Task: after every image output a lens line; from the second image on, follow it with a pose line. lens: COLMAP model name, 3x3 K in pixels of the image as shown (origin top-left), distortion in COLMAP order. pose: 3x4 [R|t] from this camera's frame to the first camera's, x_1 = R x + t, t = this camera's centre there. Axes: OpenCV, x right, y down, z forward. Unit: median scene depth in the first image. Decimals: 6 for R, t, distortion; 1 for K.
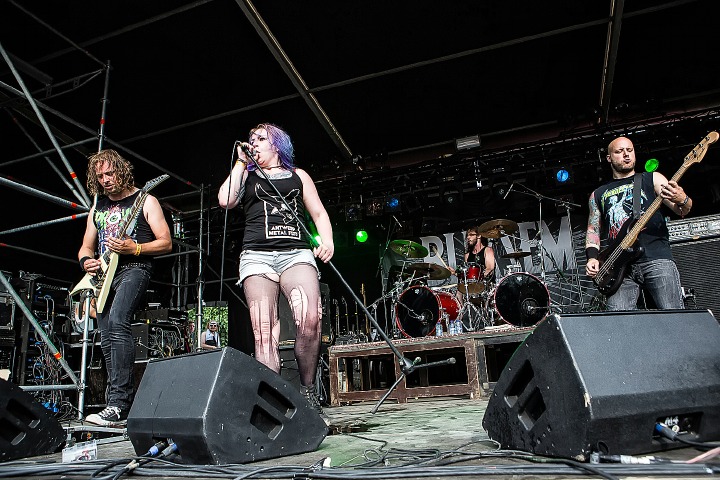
lens RADIAL K [[512.1, 0, 357.4], [0, 512.1, 235.4], [0, 0, 1]] dist [-0.038693, 0.008007]
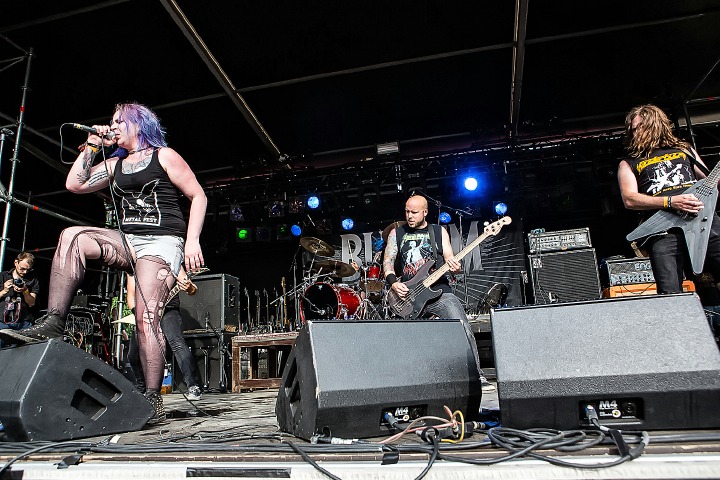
lens RADIAL K [[497.2, 0, 354.3], [0, 497.2, 232.8], [0, 0, 1]] dist [-0.045968, 0.026829]
pose [[0.995497, 0.042143, 0.084910, 0.088982], [-0.042795, 0.999067, 0.005865, -0.012122], [-0.084584, -0.009473, 0.996371, -0.032973]]
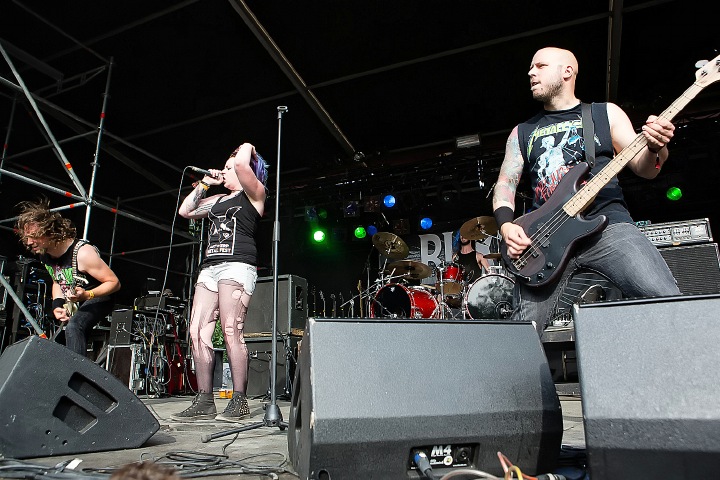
lens RADIAL K [[497.2, 0, 357.3], [0, 497.2, 230.2], [0, 0, 1]] dist [-0.045968, 0.026829]
pose [[0.995820, 0.029158, -0.086554, 0.121438], [-0.029622, 0.999553, -0.004083, 0.001003], [0.086396, 0.006629, 0.996239, 0.034776]]
